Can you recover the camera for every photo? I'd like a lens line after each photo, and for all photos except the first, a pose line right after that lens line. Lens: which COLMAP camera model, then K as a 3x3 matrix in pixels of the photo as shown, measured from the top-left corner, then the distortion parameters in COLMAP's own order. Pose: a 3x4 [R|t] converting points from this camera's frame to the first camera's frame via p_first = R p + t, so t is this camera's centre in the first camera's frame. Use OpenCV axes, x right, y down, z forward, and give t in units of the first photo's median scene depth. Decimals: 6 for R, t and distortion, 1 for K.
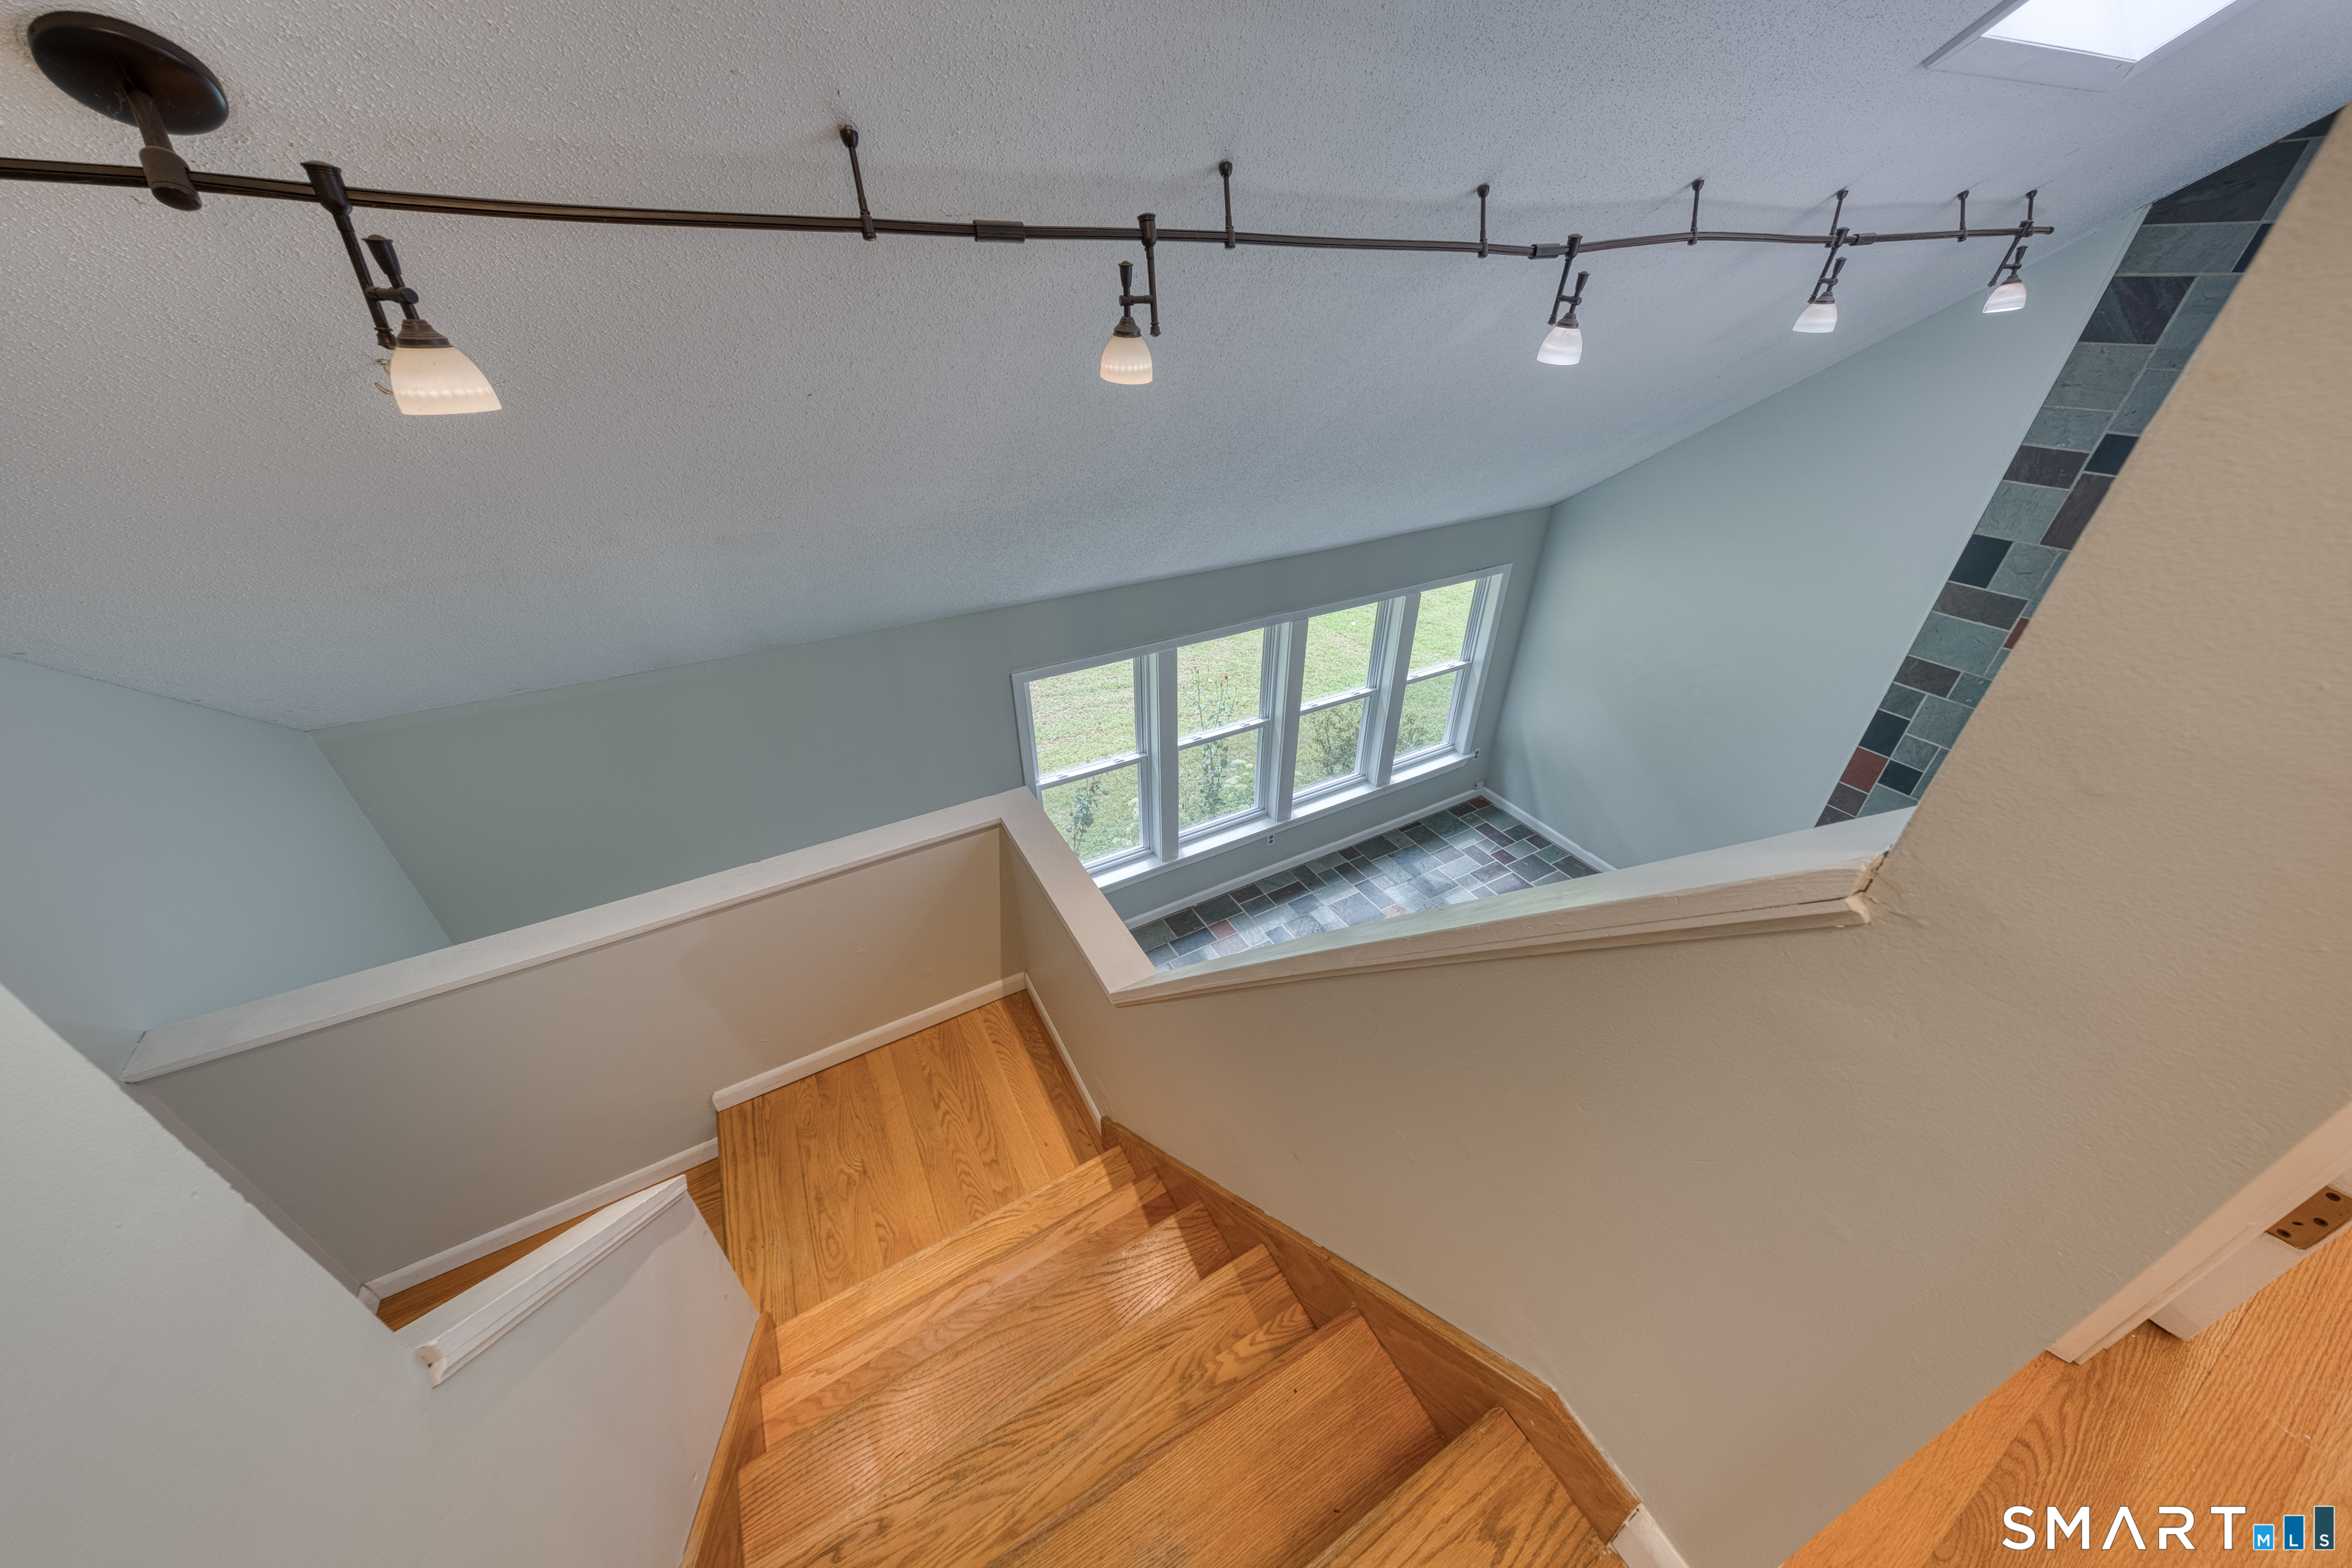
lens RADIAL K [[791.3, 0, 1180.9], [0, 791.3, 777.0], [0, 0, 1]] dist [0.021582, -0.001665]
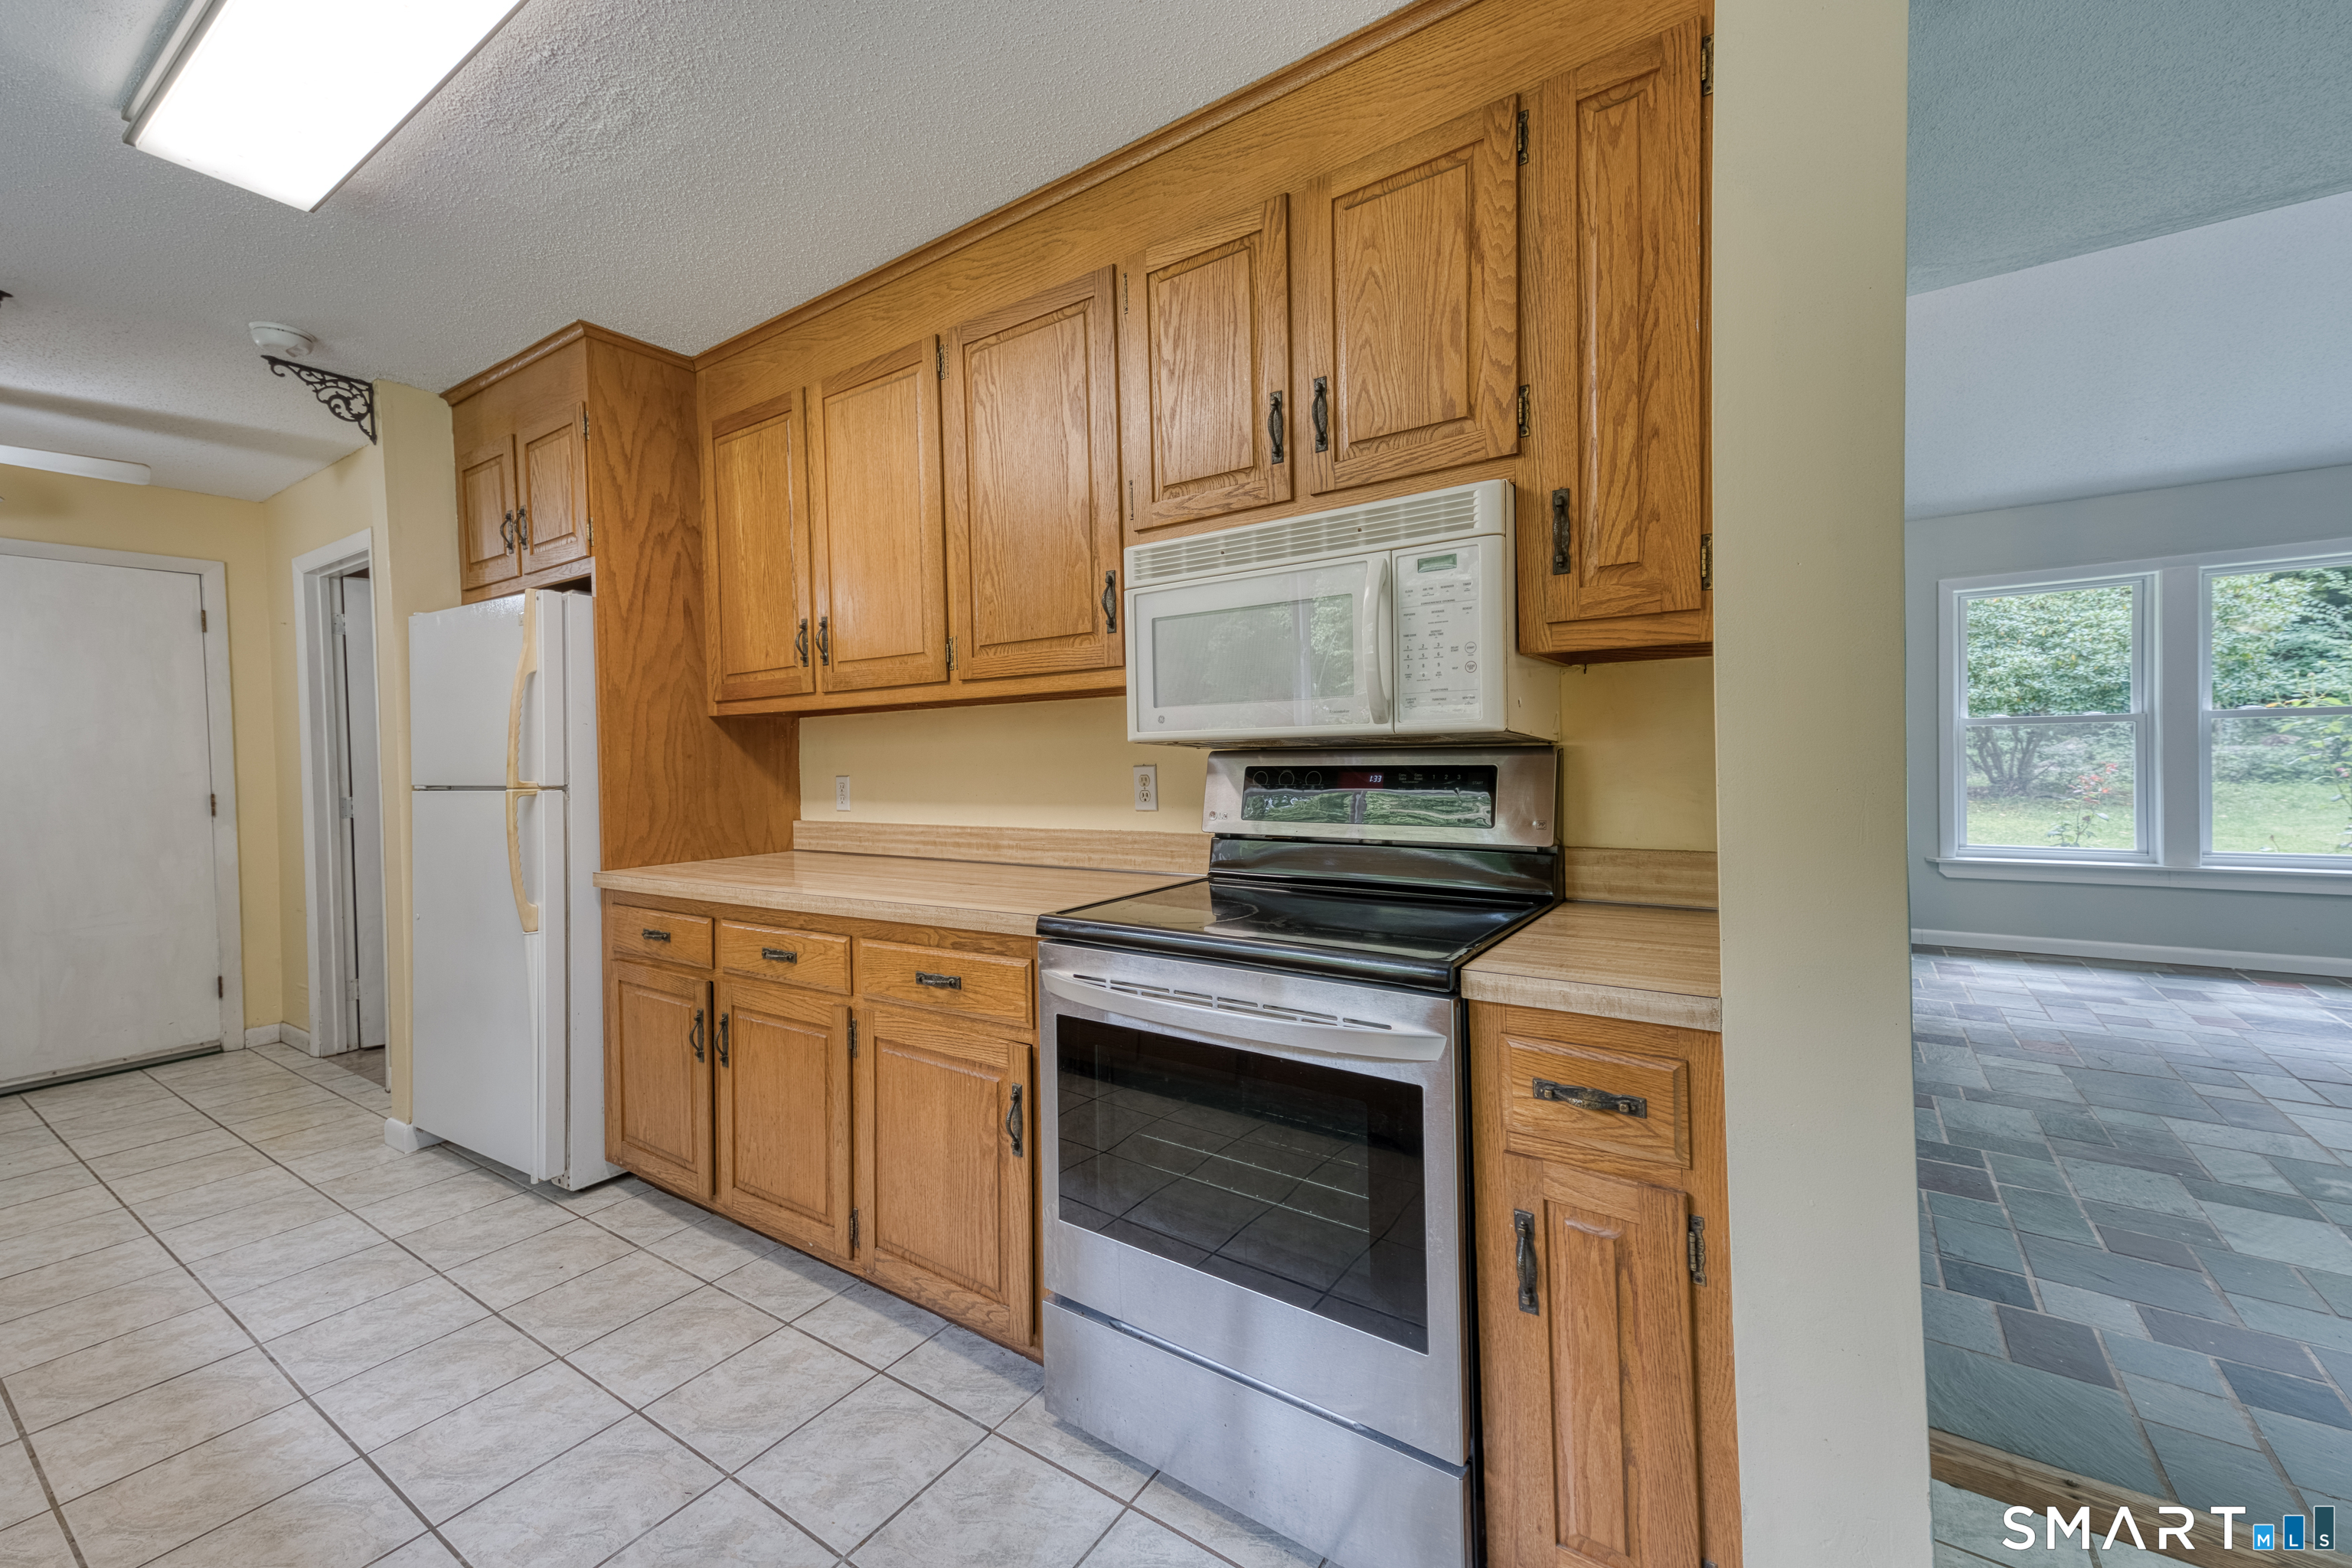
lens RADIAL K [[947.2, 0, 1176.4], [0, 947.2, 773.1], [0, 0, 1]] dist [0.025396, -0.000890]
pose [[0.442233, 0.012964, -0.896806, 0.342150], [-0.465304, 0.858128, -0.217046, 0.584747], [0.766761, 0.513272, 0.385525, -0.117067]]
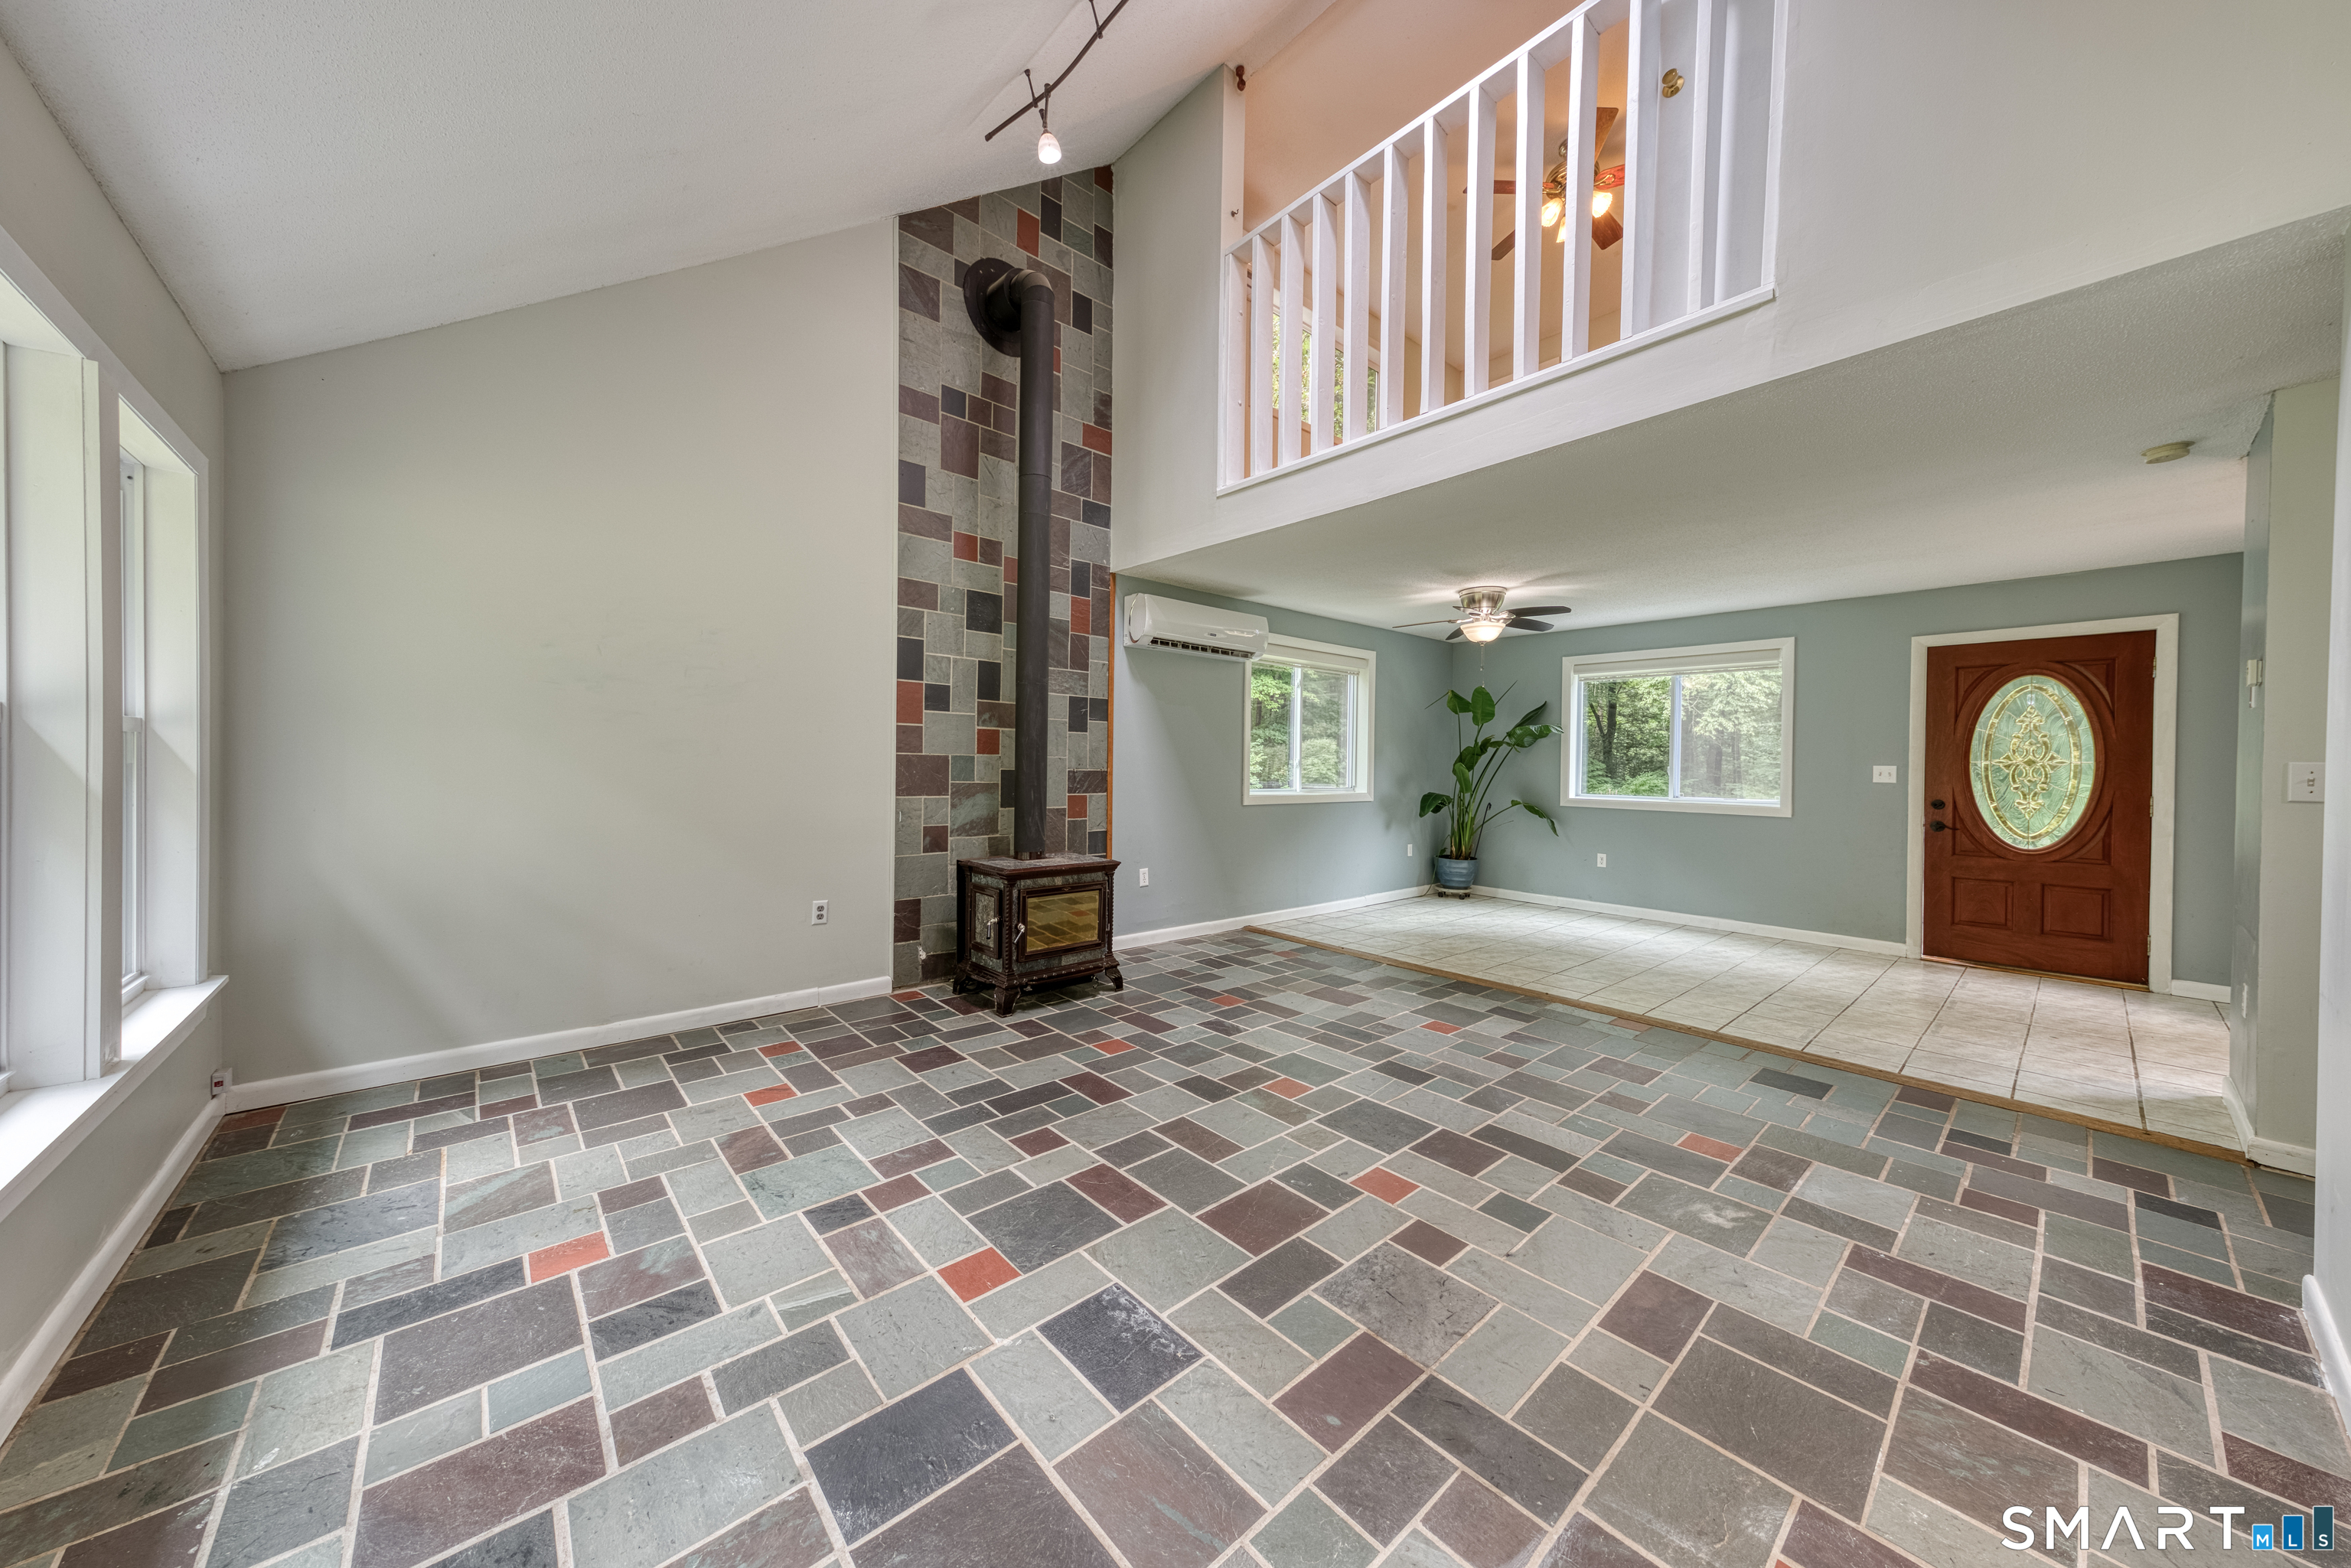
lens RADIAL K [[790.9, 0, 1171.6], [0, 790.9, 773.7], [0, 0, 1]] dist [0.021582, -0.001665]
pose [[-0.207600, -0.009242, 0.978170, -0.107607], [0.515308, 0.848928, 0.117387, 0.080917], [-0.831481, 0.528428, -0.171475, 0.672842]]
